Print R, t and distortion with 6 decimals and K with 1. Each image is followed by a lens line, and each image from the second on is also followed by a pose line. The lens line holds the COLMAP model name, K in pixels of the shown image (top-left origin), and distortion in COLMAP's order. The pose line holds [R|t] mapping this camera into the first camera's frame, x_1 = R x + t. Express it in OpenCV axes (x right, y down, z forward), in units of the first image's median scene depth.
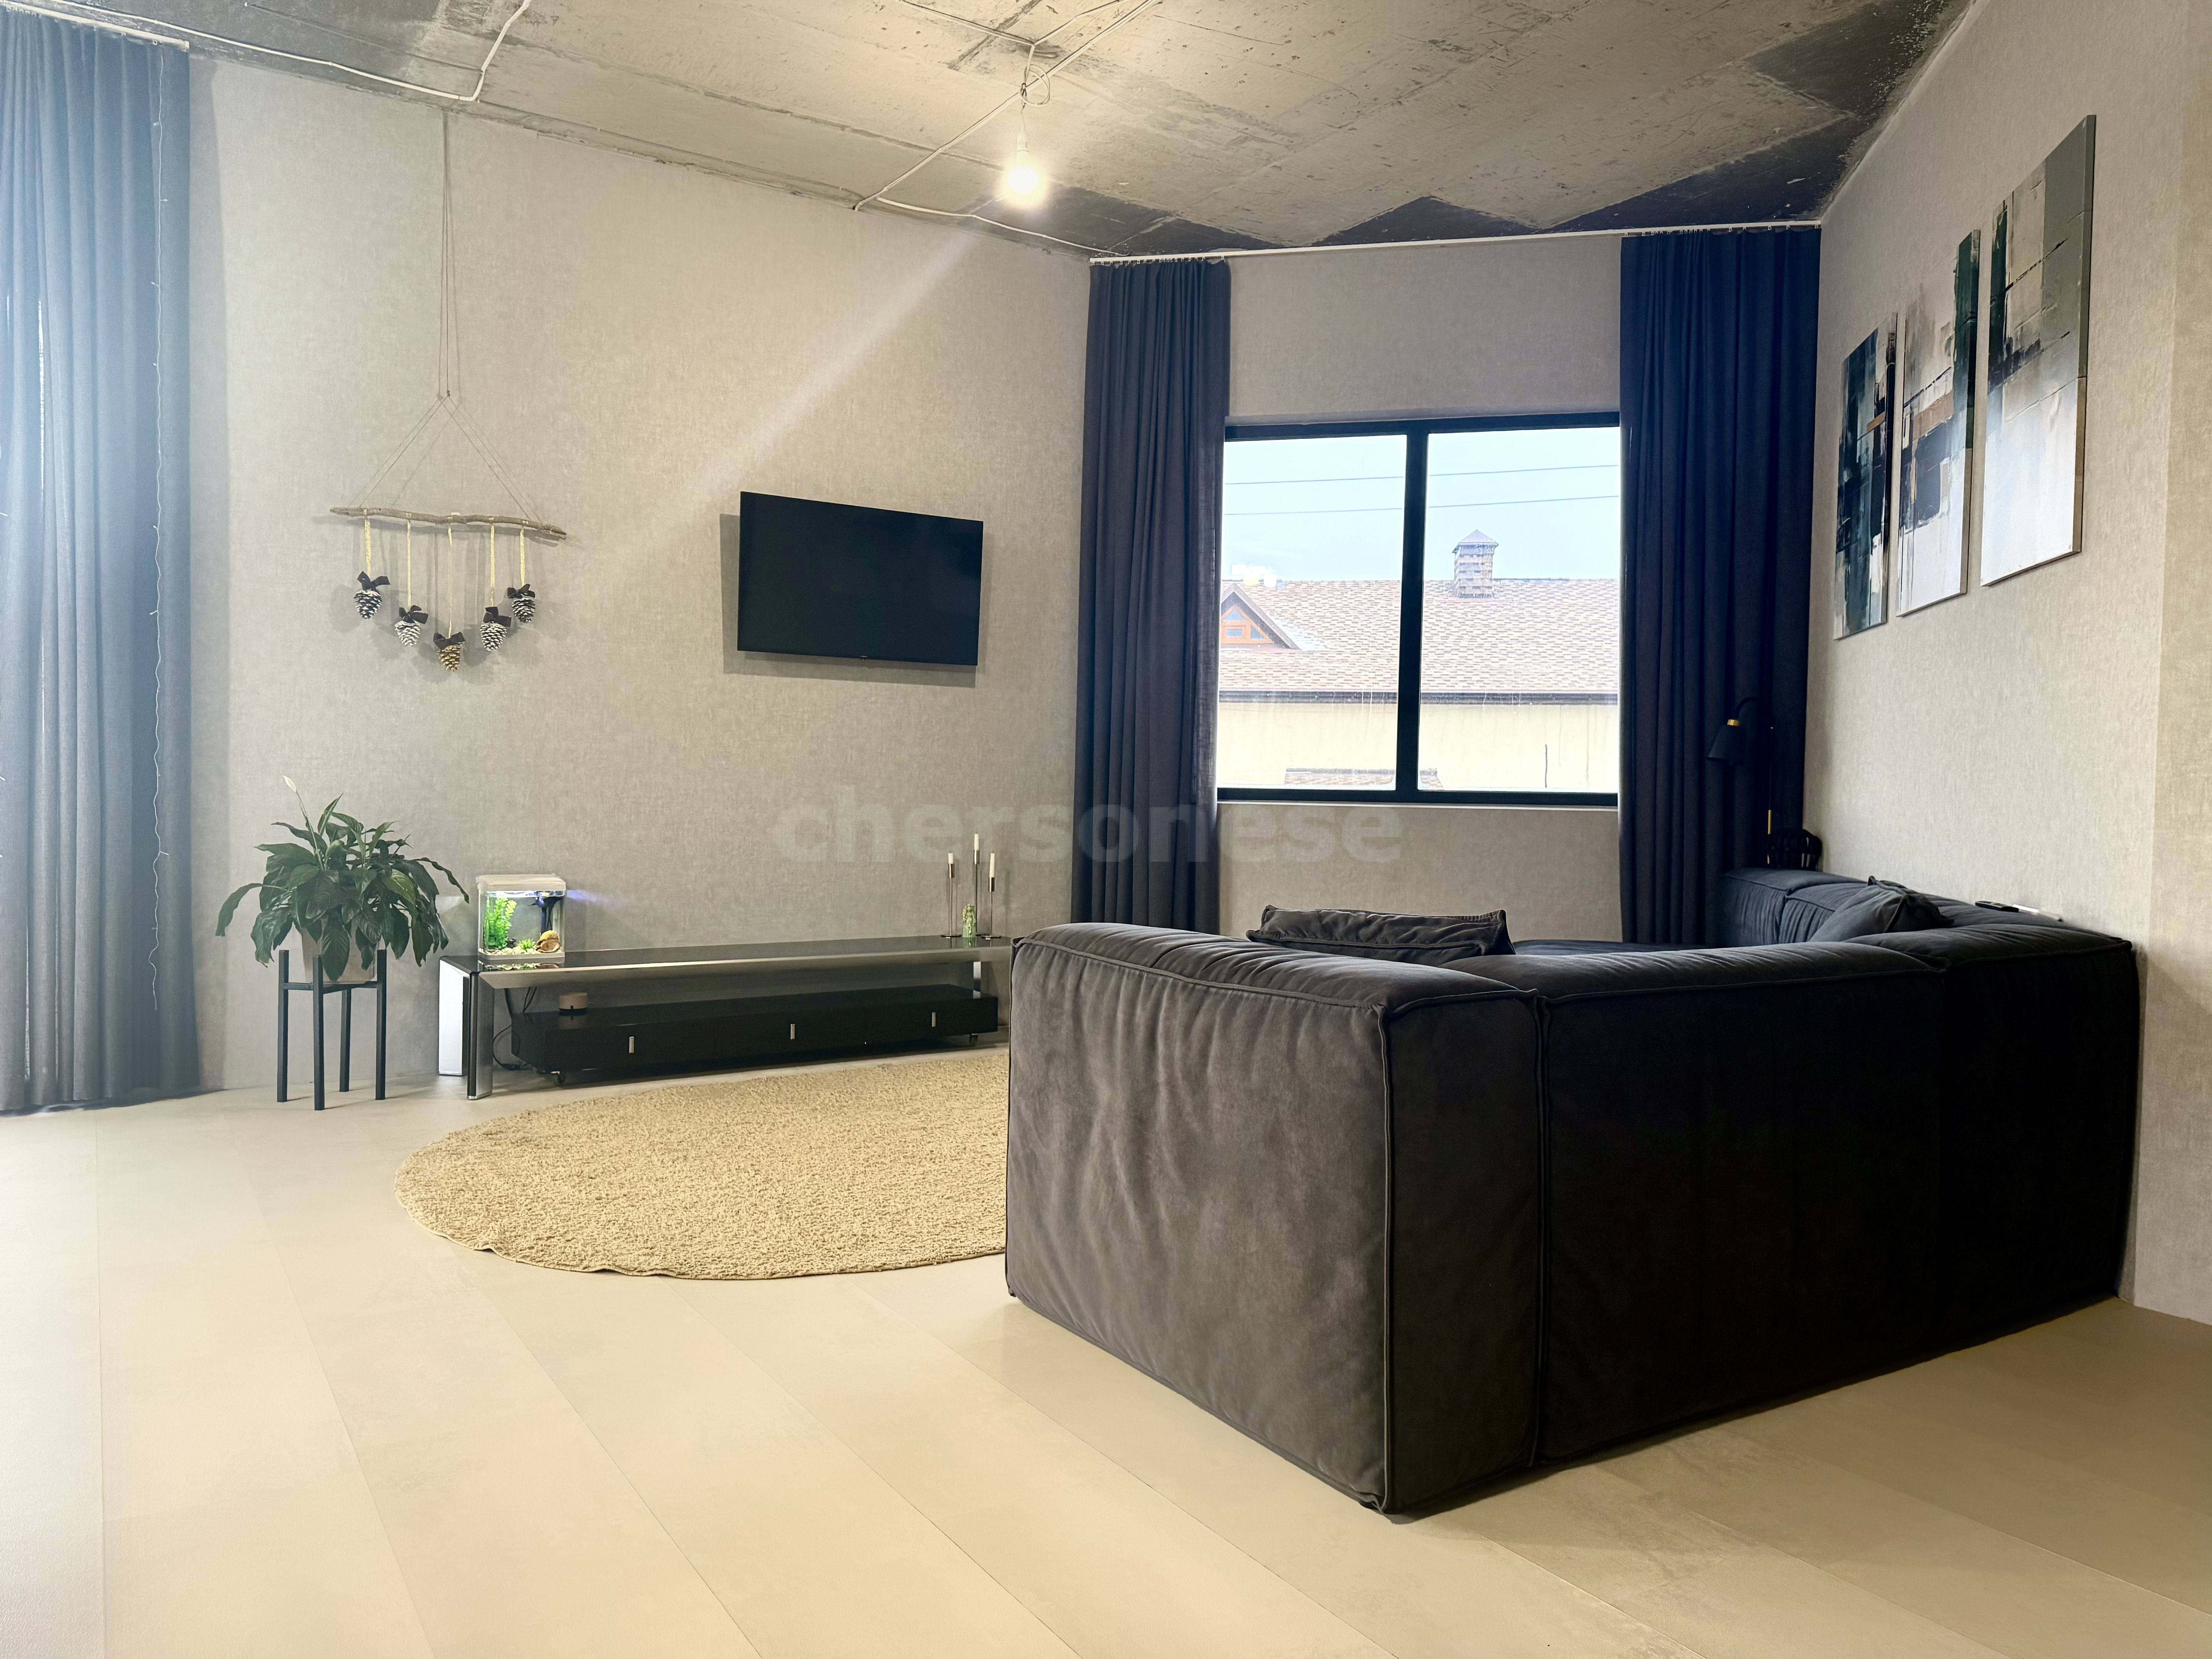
lens RADIAL K [[1565.9, 0, 1108.7], [0, 1565.9, 835.5], [0, 0, 1]] dist [0.040037, -0.043504]
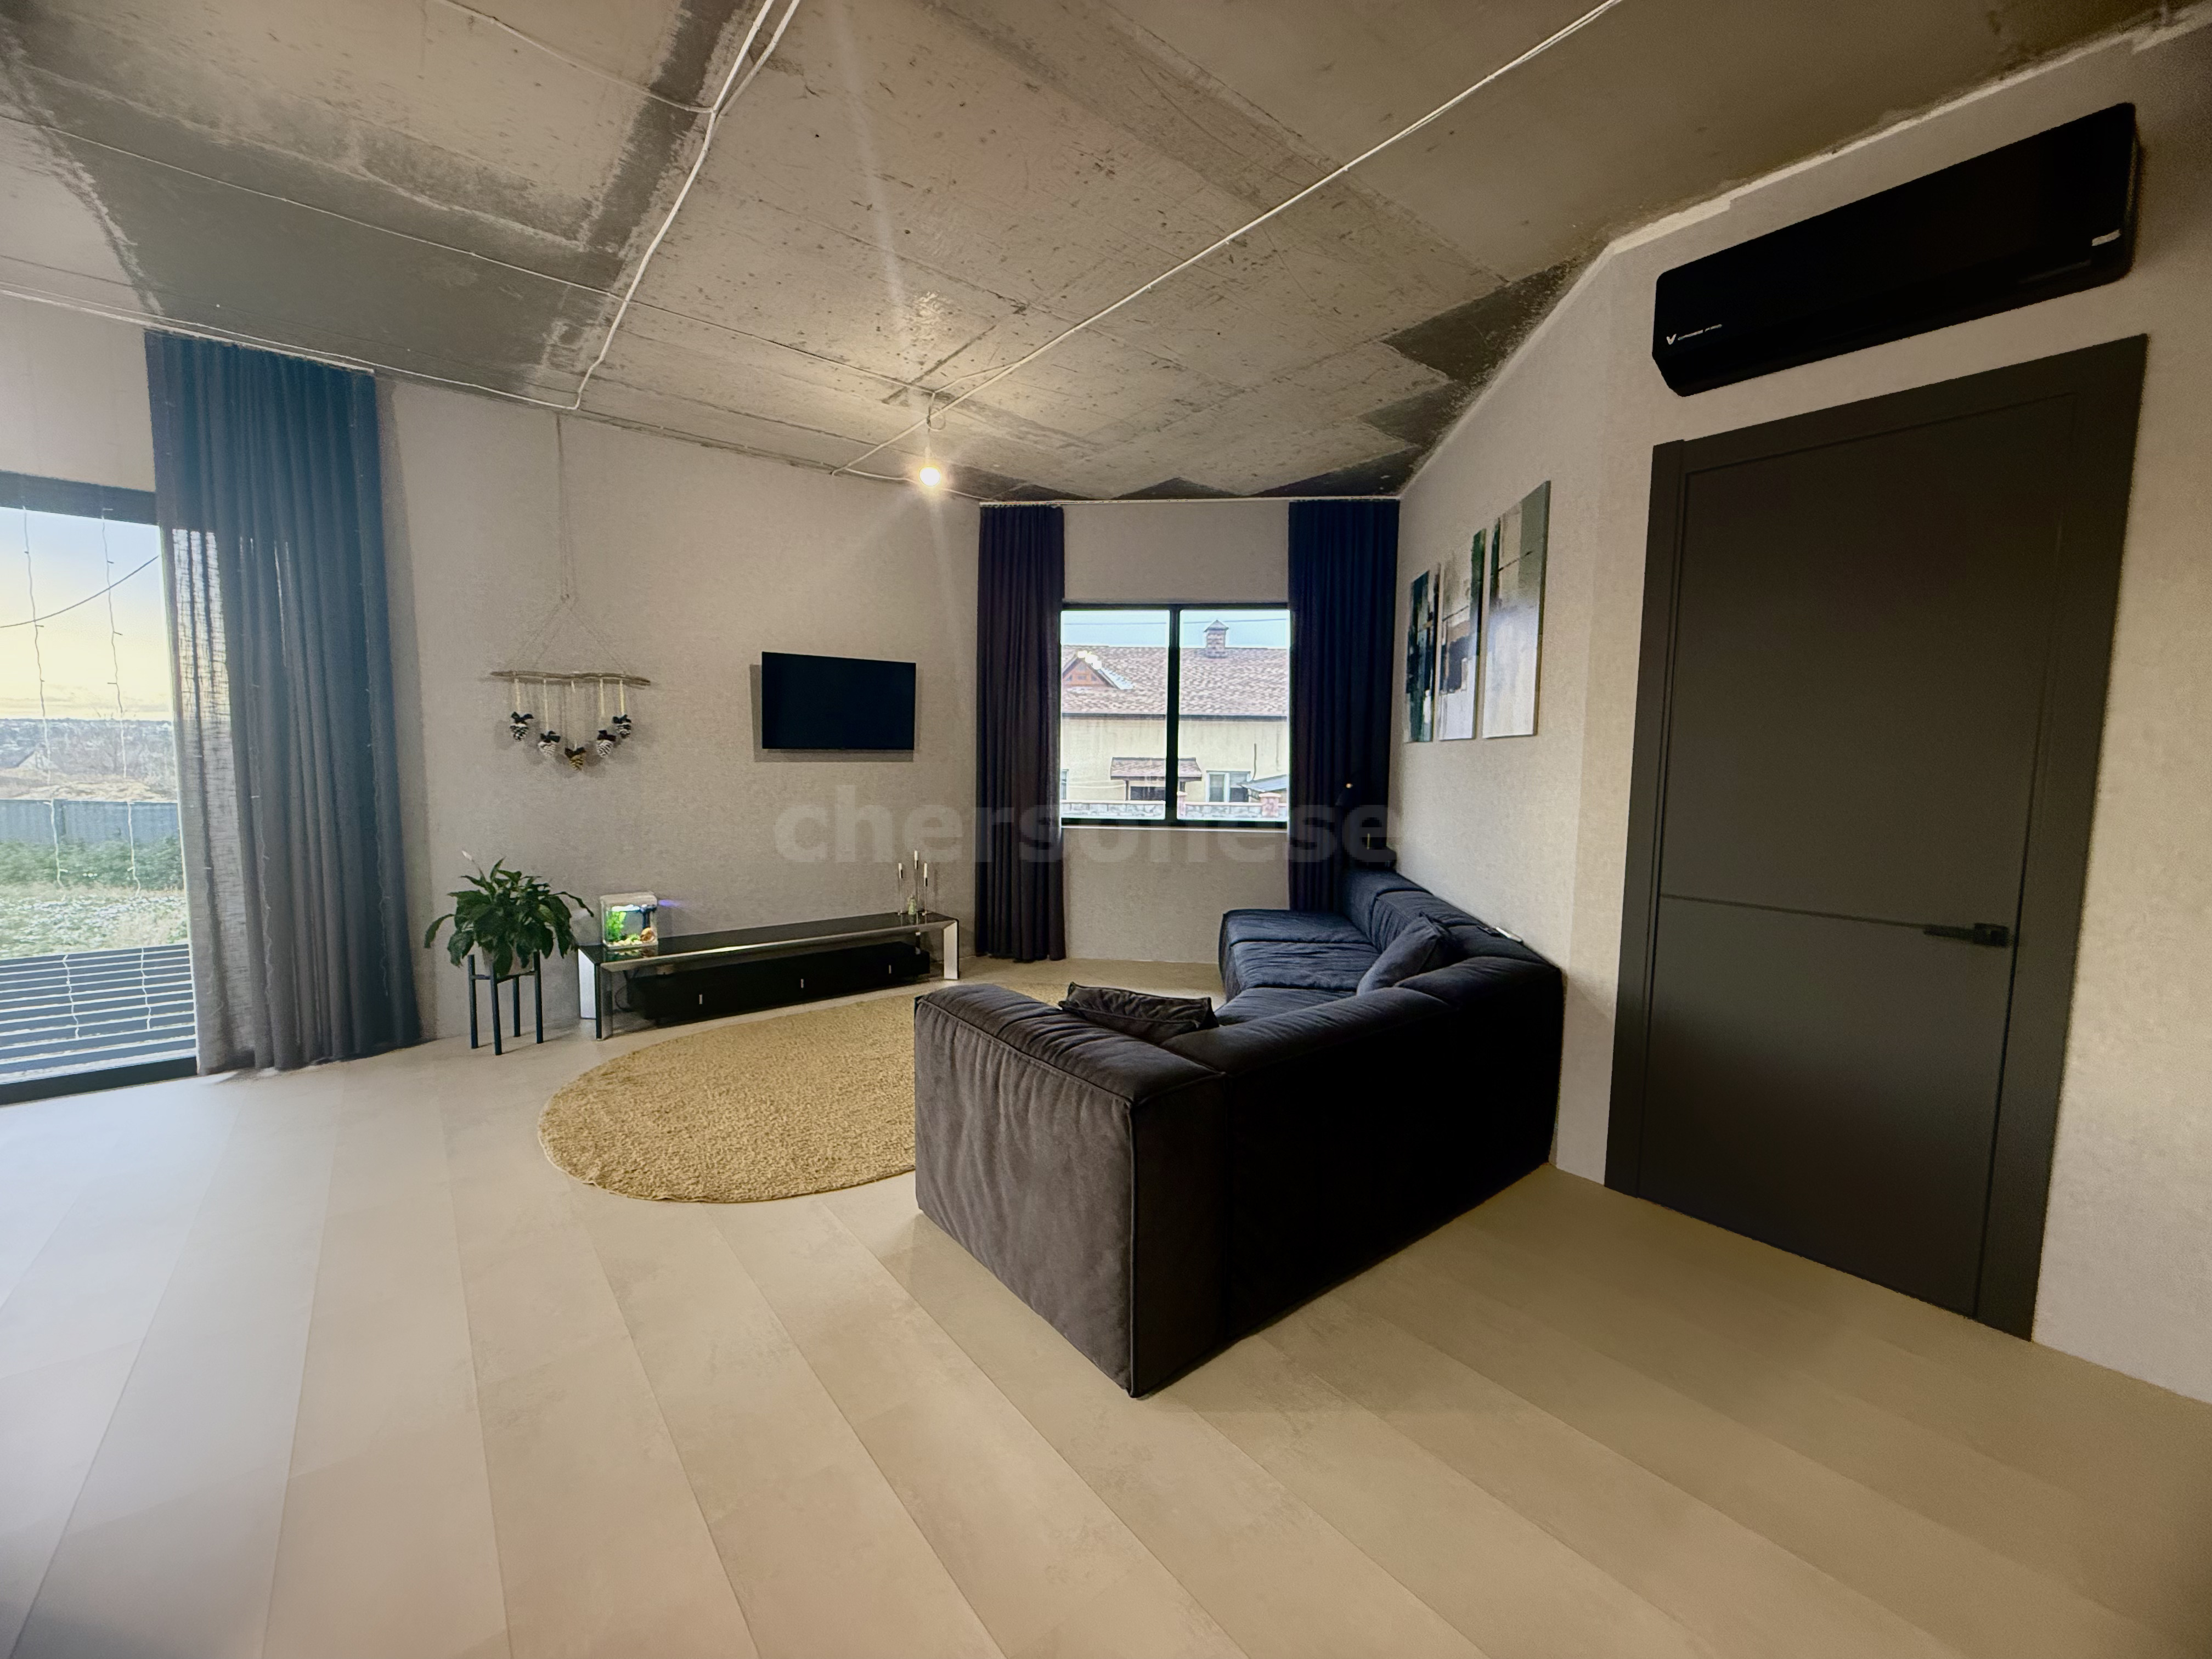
lens RADIAL K [[880.0, 0, 1107.4], [0, 880.0, 834.4], [0, 0, 1]] dist [-0.002373, 0.000282]
pose [[0.994419, -0.014581, 0.104492, 0.026247], [0.008059, 0.998008, 0.062570, -0.096060], [-0.105196, -0.061379, 0.992555, 0.052836]]
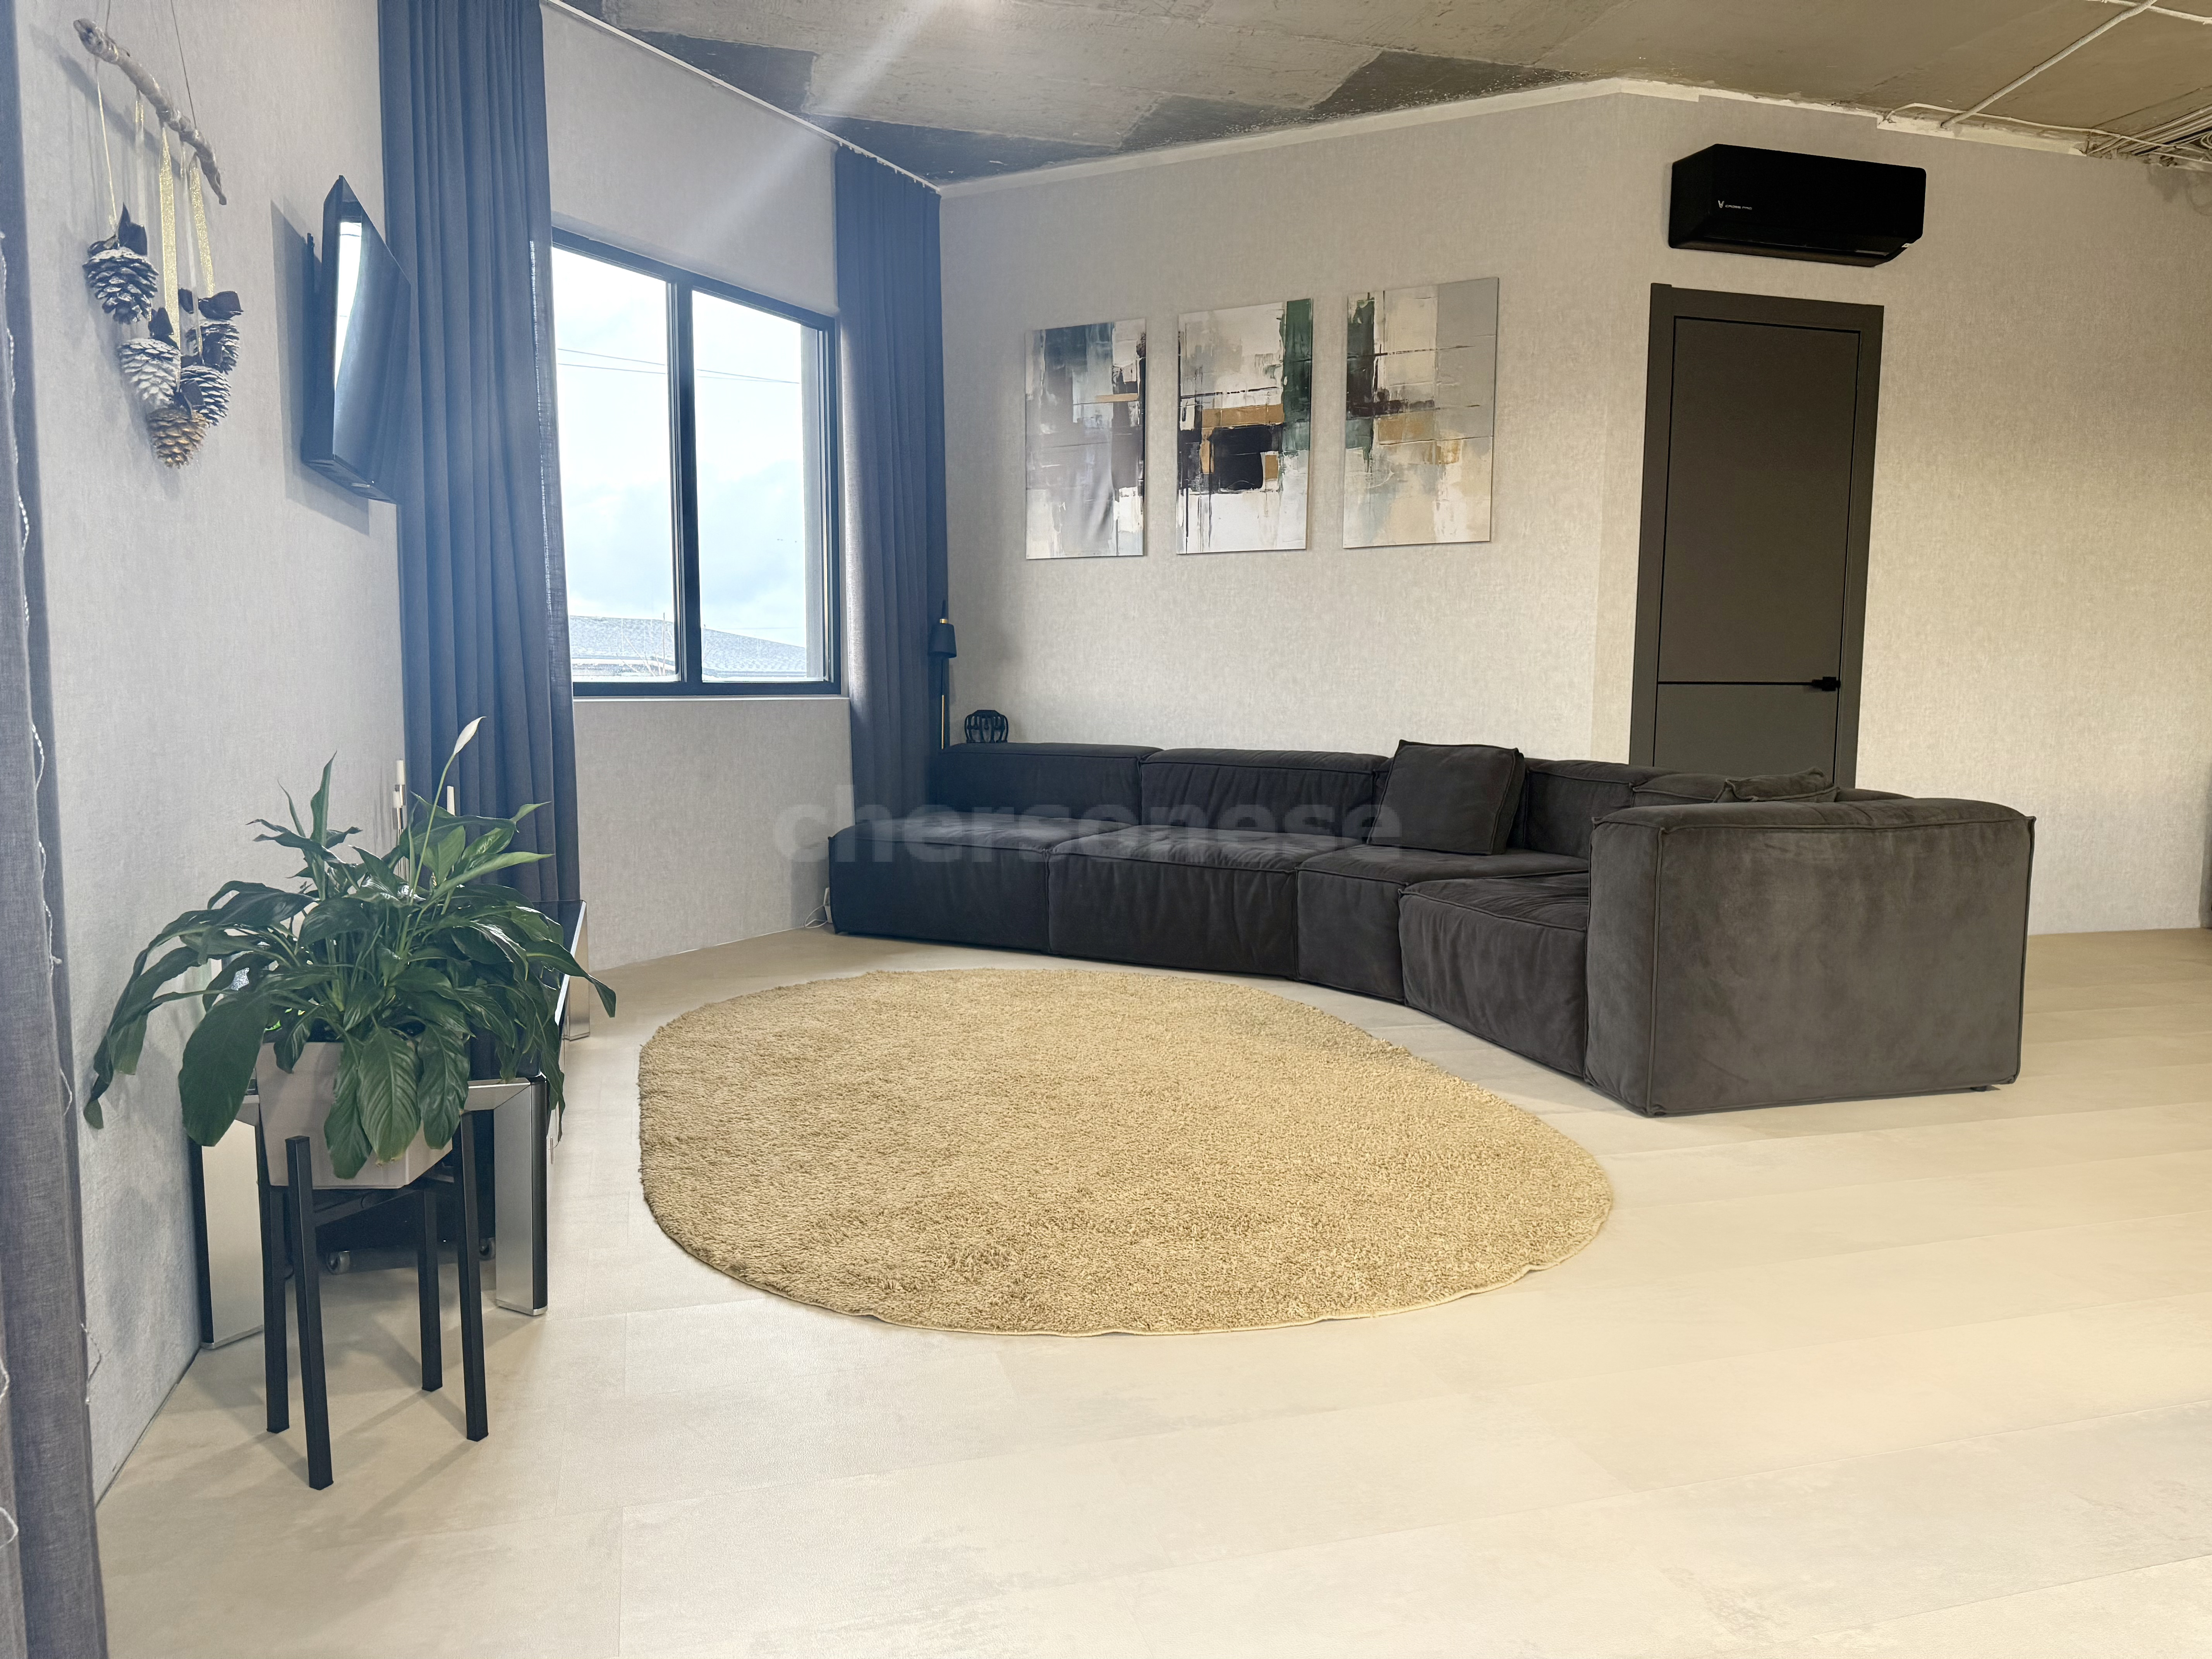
lens RADIAL K [[1565.9, 0, 1108.7], [0, 1565.9, 835.5], [0, 0, 1]] dist [0.040037, -0.043504]
pose [[0.279006, -0.110751, 0.953882, -0.826809], [0.028140, 0.993843, 0.107160, -0.041123], [-0.959877, -0.003056, 0.280404, 0.660283]]
